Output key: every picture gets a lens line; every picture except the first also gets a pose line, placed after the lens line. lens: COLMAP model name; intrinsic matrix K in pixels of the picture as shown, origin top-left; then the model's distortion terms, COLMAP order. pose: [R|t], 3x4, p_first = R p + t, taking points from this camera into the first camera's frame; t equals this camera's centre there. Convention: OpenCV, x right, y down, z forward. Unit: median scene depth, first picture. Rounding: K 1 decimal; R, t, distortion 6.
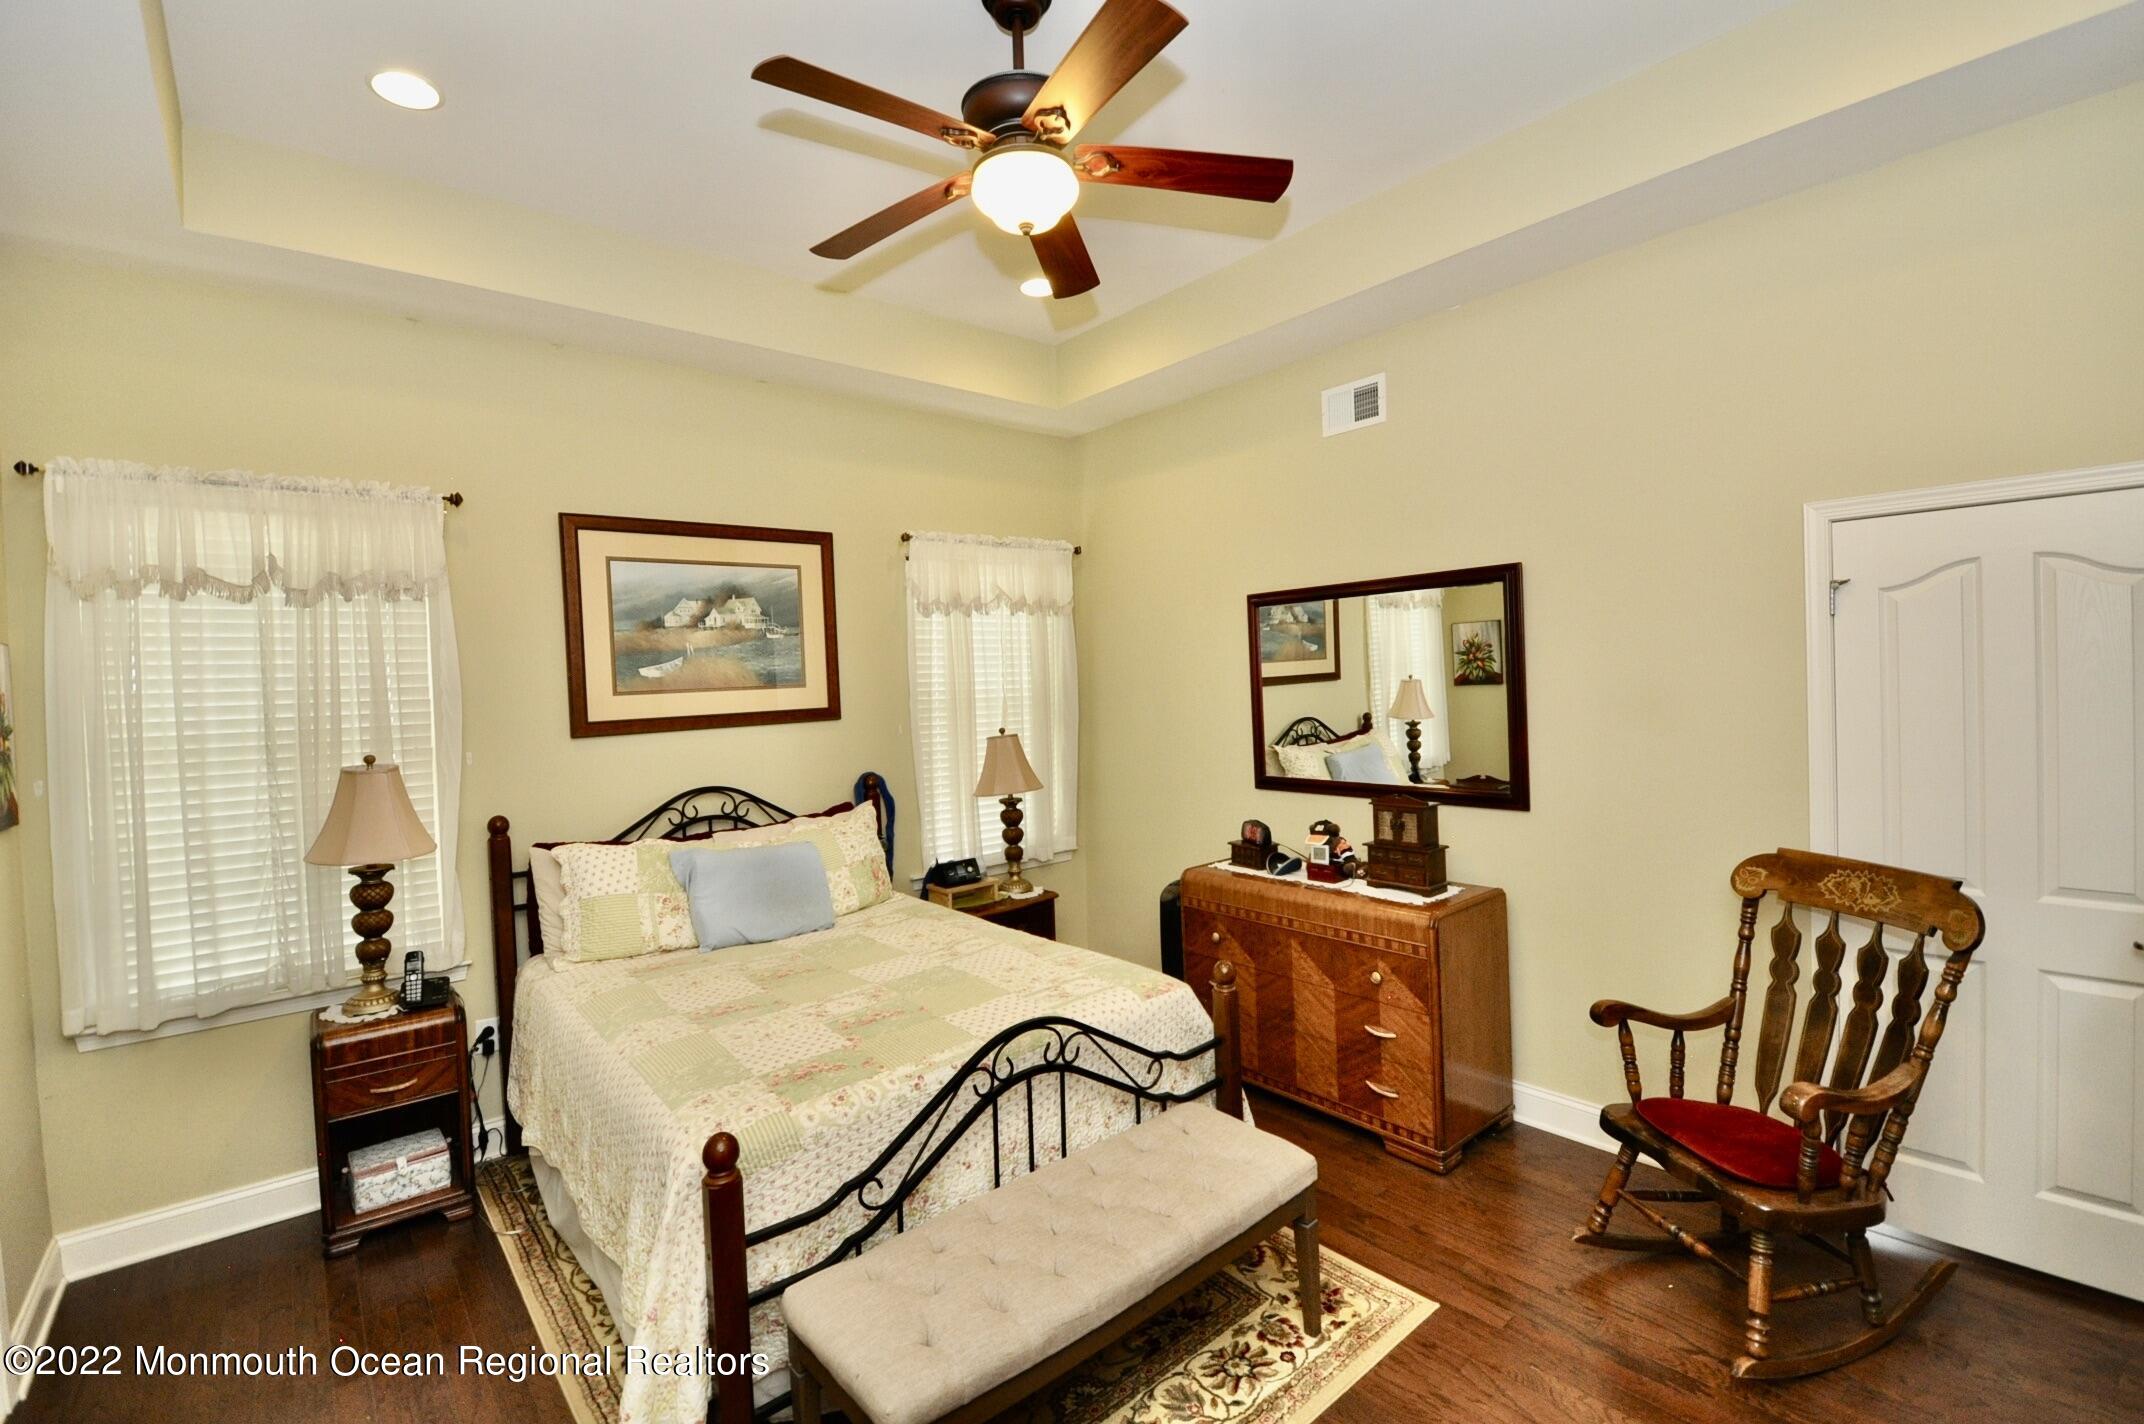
lens RADIAL K [[945.2, 0, 1076.3], [0, 945.2, 696.6], [0, 0, 1]] dist [0.016350, -0.019402]
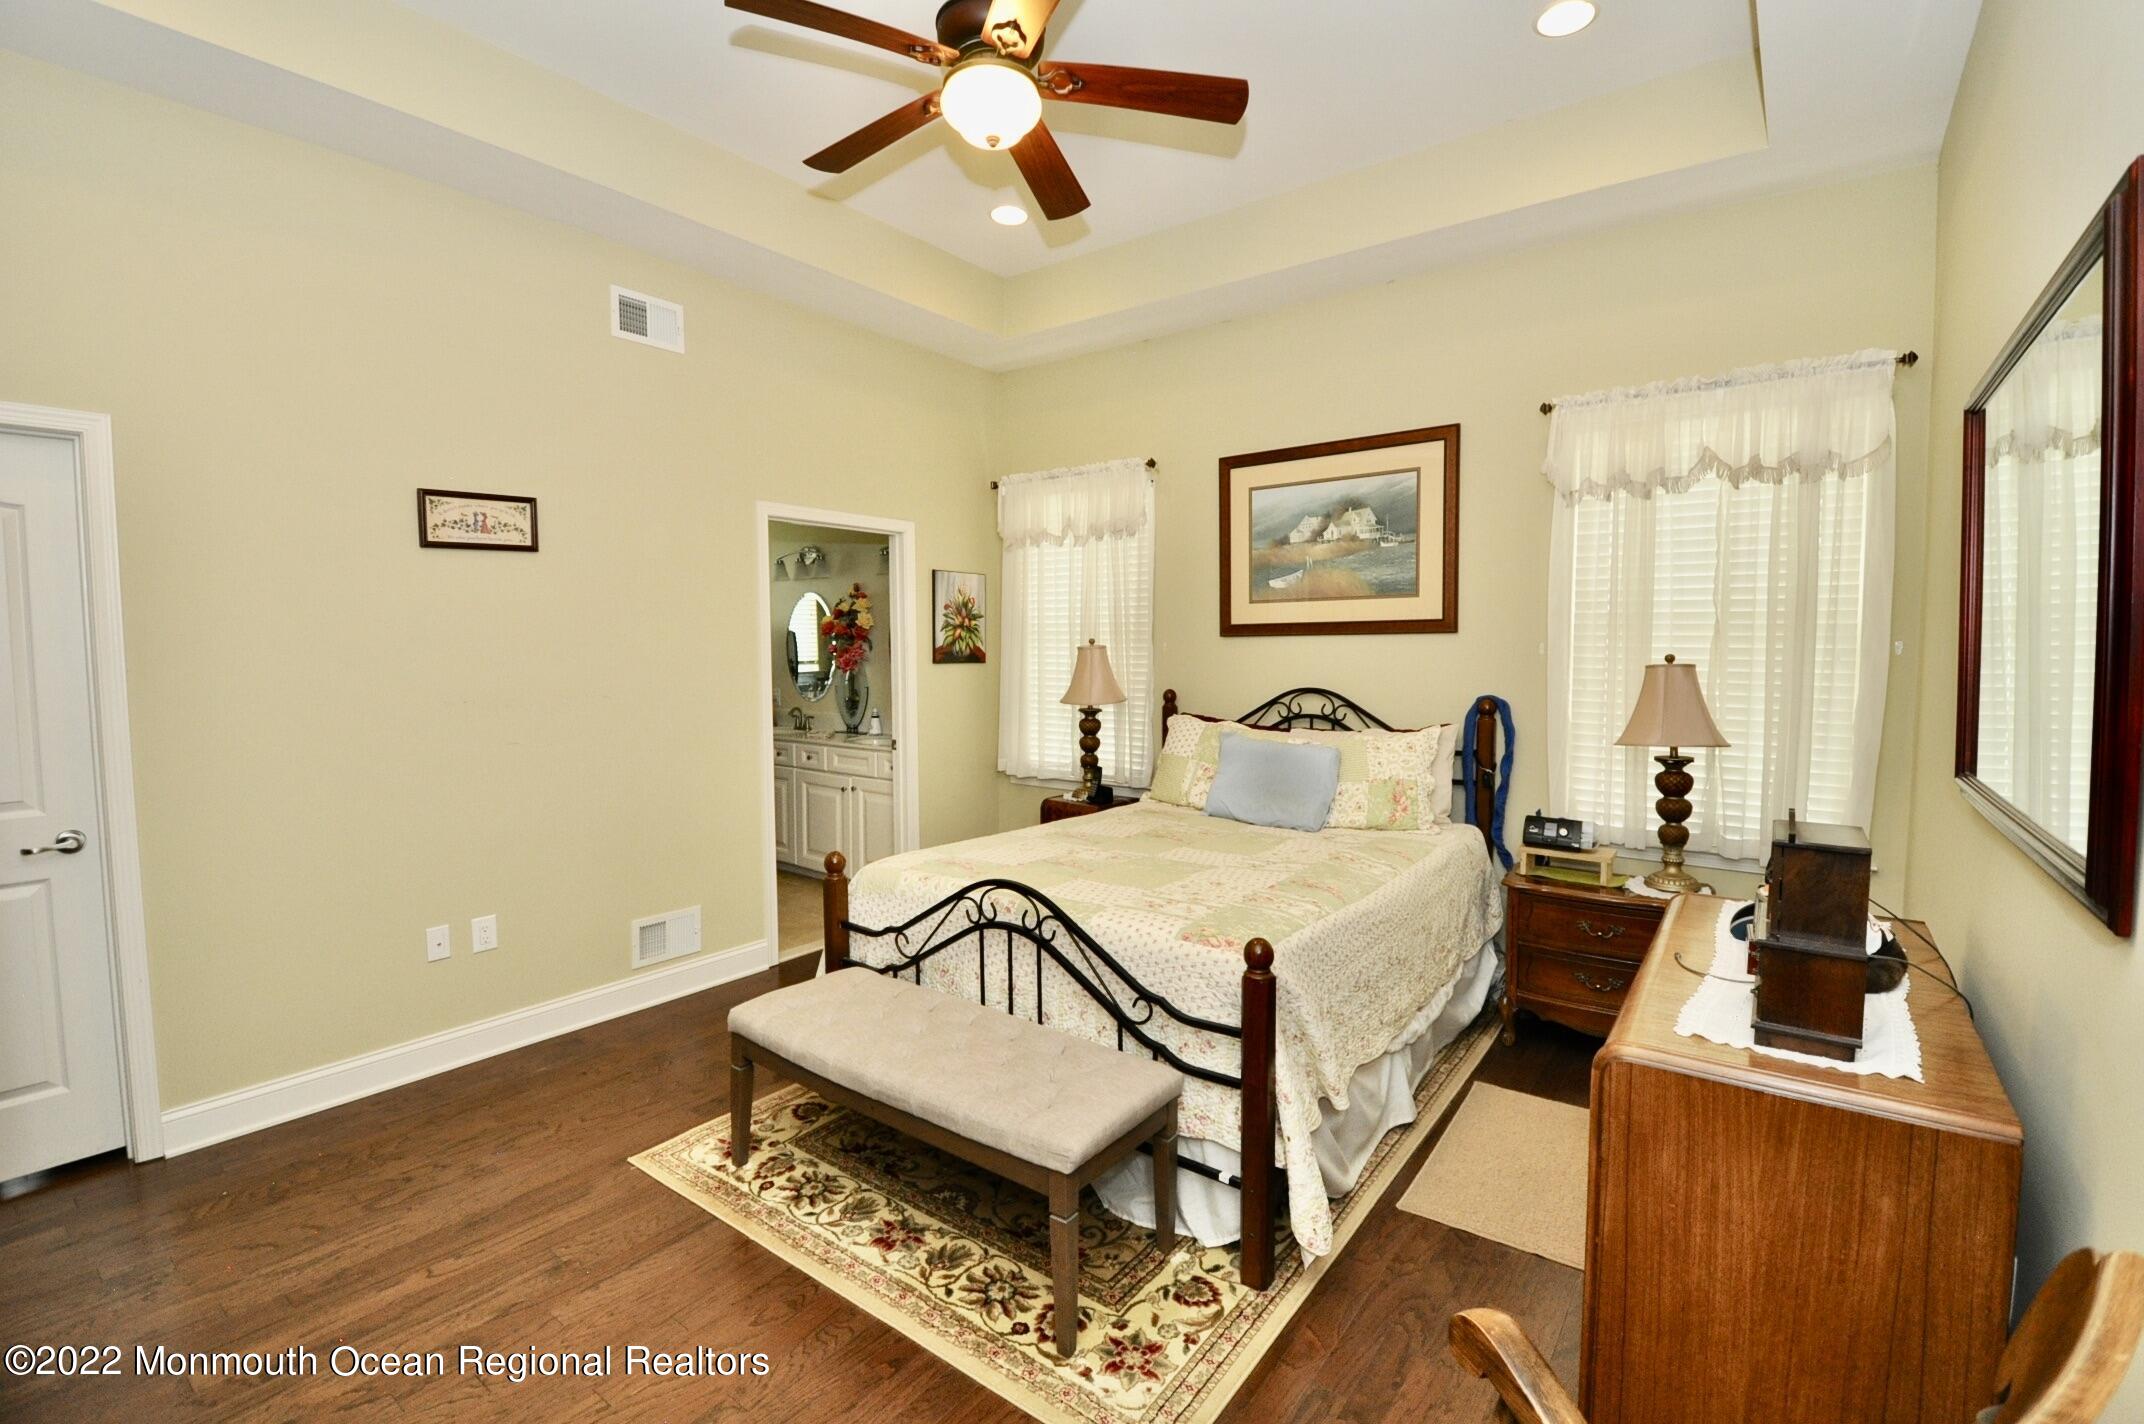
lens RADIAL K [[945.2, 0, 1076.3], [0, 945.2, 696.6], [0, 0, 1]] dist [0.016350, -0.019402]
pose [[0.203555, 0.092080, -0.974724, 0.637994], [-0.024752, 0.995733, 0.088896, 0.015057], [0.978751, 0.006031, 0.204966, 0.522302]]
